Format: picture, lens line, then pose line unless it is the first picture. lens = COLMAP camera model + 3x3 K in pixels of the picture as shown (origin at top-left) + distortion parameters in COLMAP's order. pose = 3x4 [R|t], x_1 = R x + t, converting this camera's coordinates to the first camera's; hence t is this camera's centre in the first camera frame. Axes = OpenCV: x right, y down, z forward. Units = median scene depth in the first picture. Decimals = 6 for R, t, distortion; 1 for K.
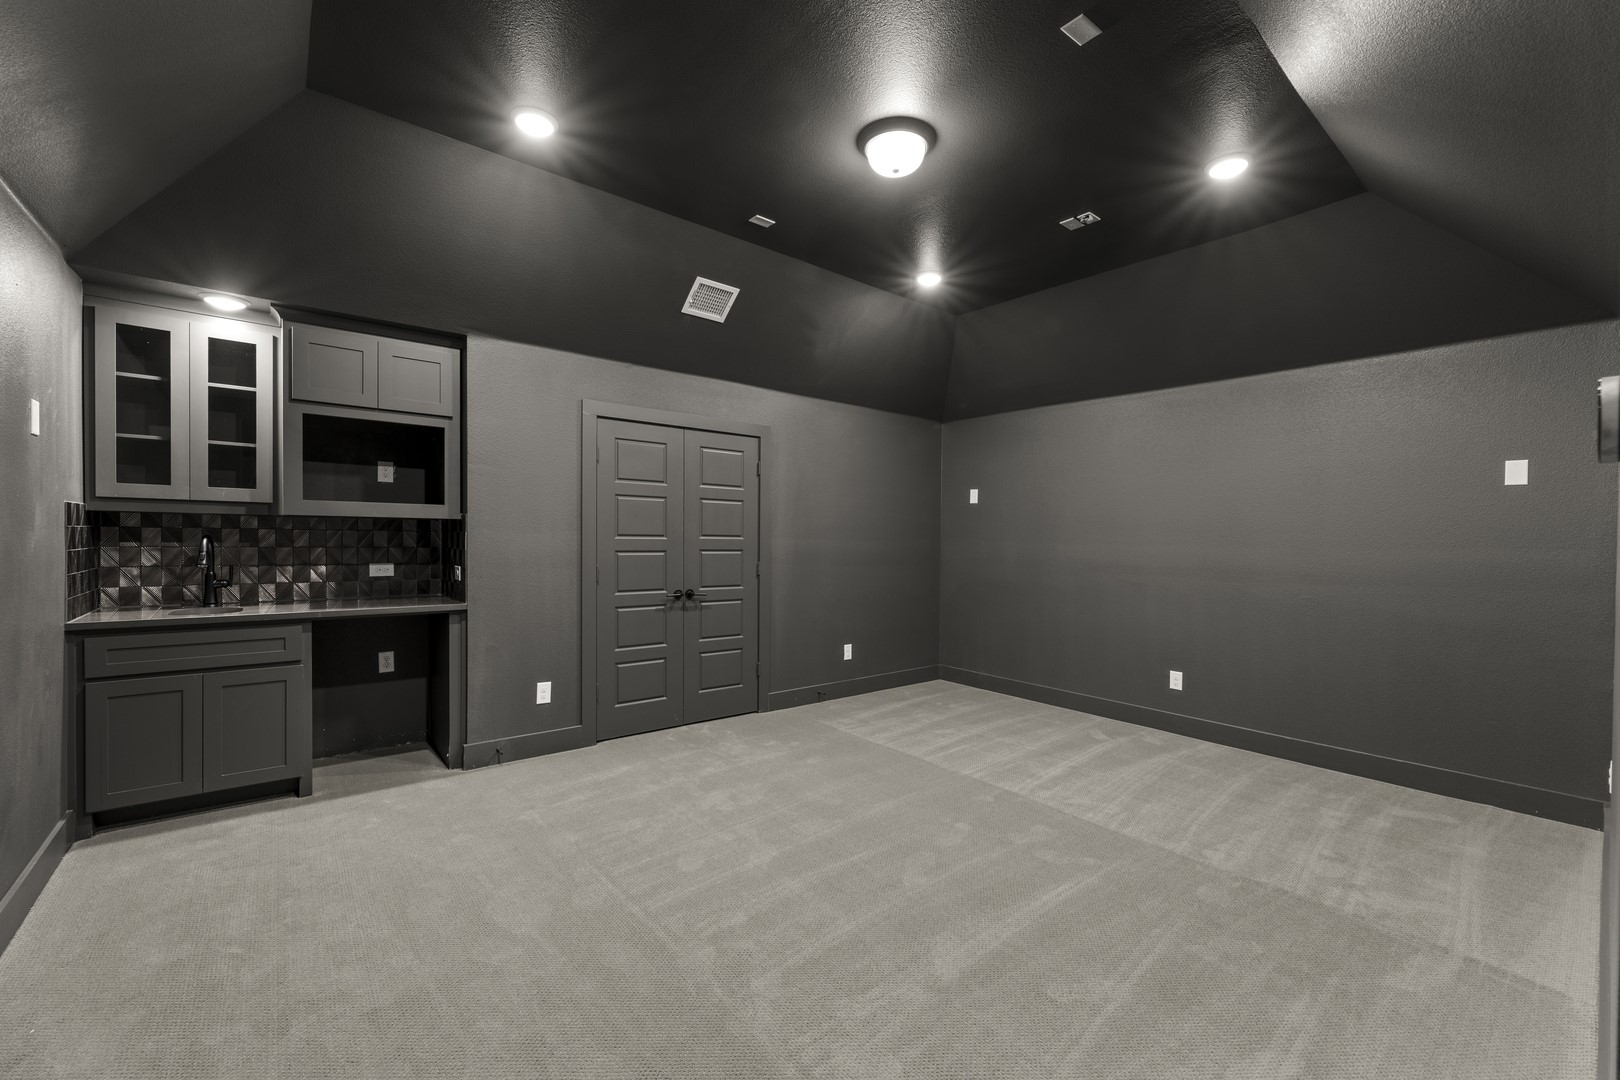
lens RADIAL K [[655.8, 0, 799.9], [0, 655.8, 542.0], [0, 0, 1]] dist [0.001937, 0.000384]
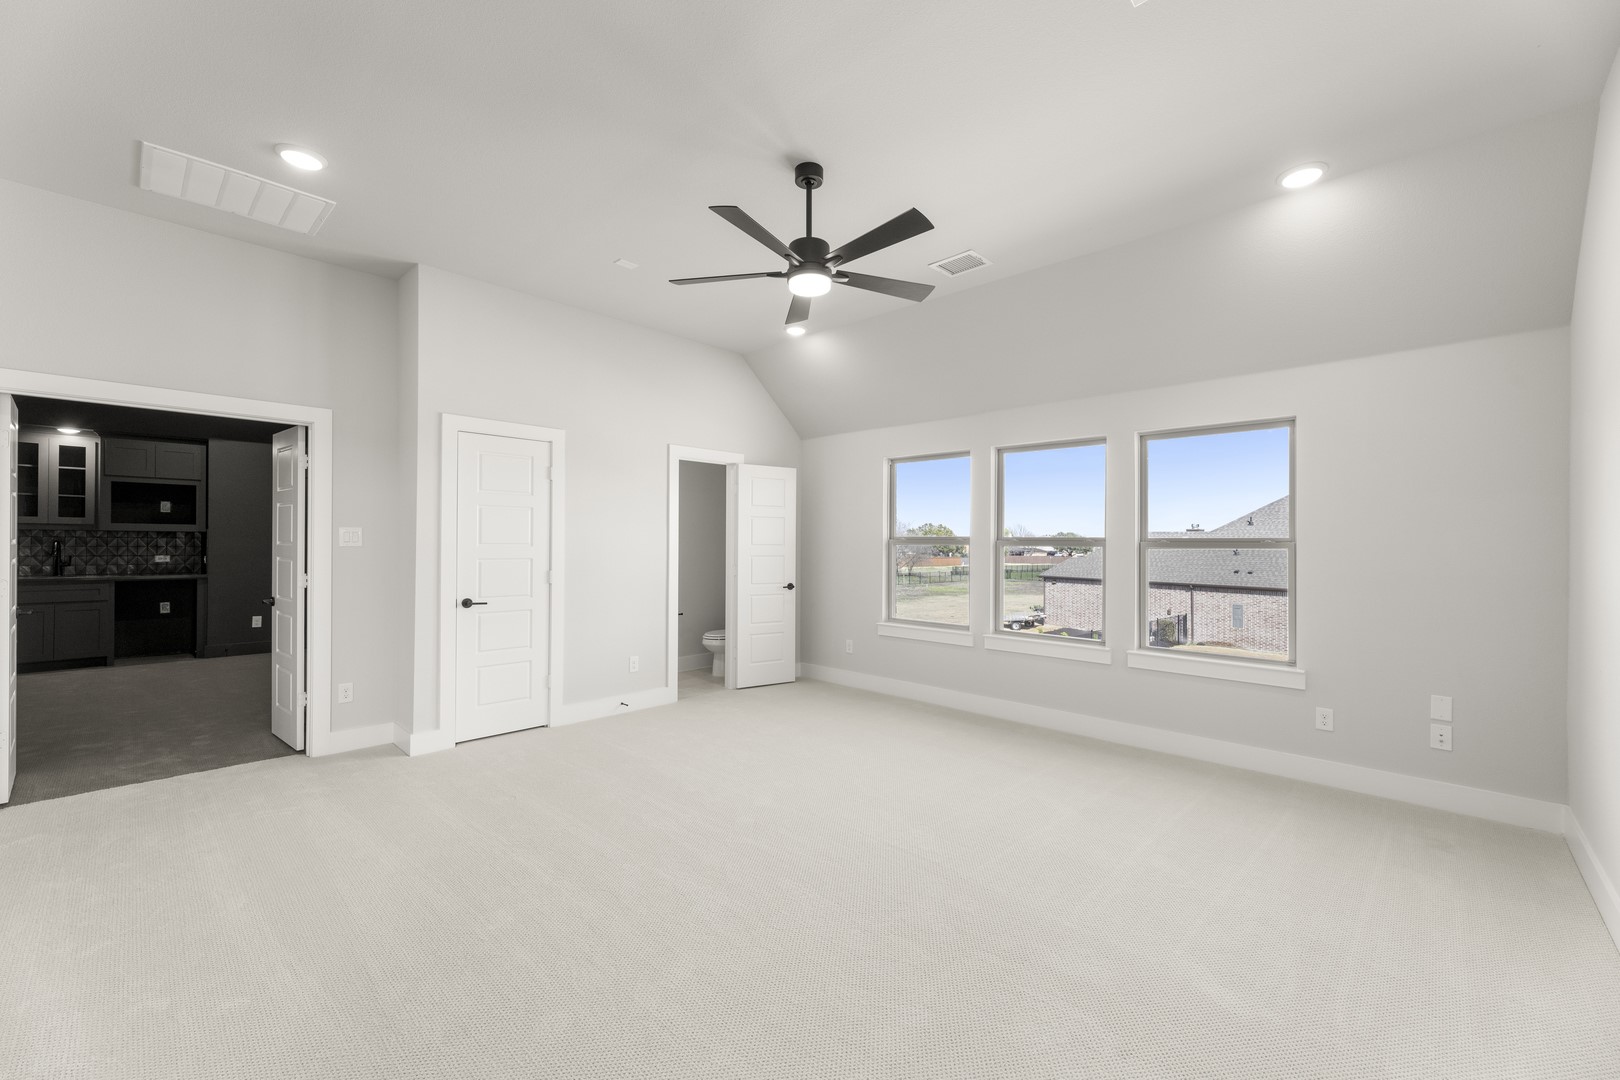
lens RADIAL K [[655.8, 0, 820.6], [0, 655.8, 538.0], [0, 0, 1]] dist [0.001937, 0.000384]
pose [[0.990036, -0.001156, 0.140807, 1.088858], [0.003040, 0.999909, -0.013164, 0.015462], [-0.140779, 0.013461, 0.989949, -1.275997]]
